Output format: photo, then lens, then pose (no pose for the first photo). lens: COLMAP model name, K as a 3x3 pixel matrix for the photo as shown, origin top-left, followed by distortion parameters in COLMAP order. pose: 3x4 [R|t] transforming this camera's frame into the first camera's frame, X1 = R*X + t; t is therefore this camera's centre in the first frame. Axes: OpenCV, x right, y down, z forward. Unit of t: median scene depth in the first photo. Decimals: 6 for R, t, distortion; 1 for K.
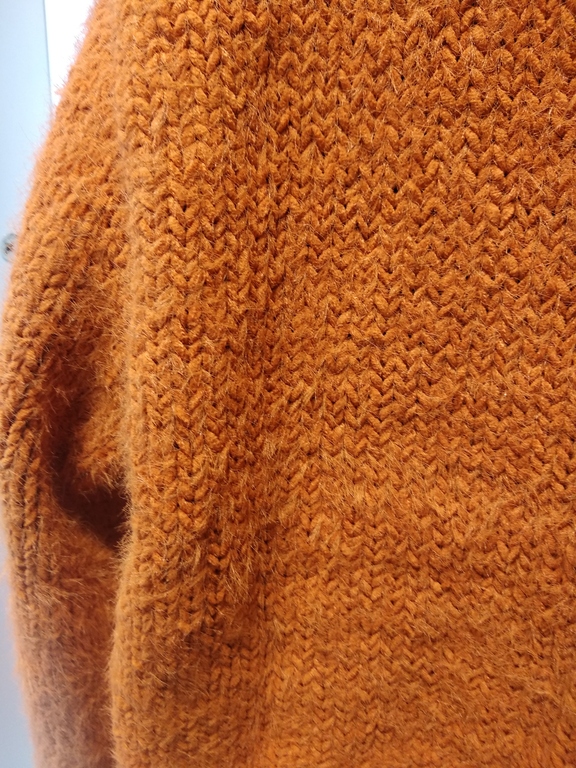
lens RADIAL K [[621.7, 0, 288.4], [0, 621.7, 378.1], [0, 0, 1]] dist [0.034661, -0.024818]
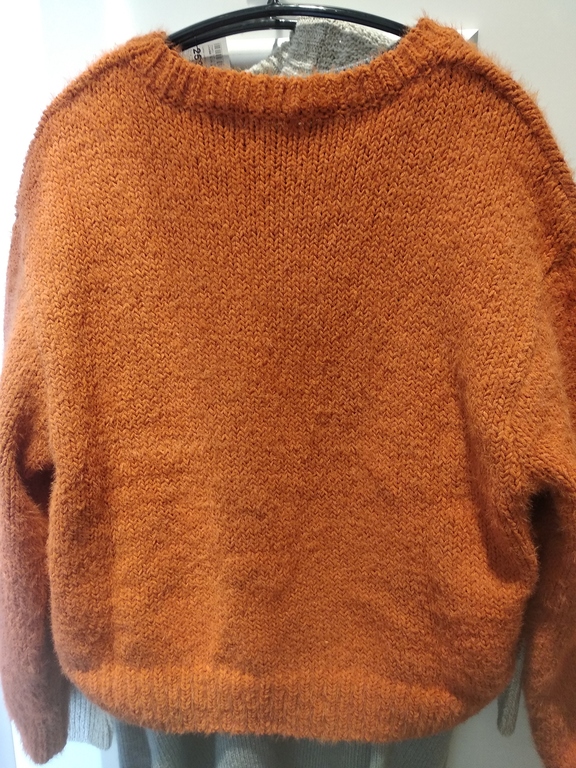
lens RADIAL K [[621.7, 0, 280.2], [0, 621.7, 382.4], [0, 0, 1]] dist [0.034661, -0.024818]
pose [[0.942482, -0.143411, 0.301929, -0.085610], [0.191101, 0.972283, -0.134712, 0.425115], [-0.274241, 0.184662, 0.943765, -2.186249]]
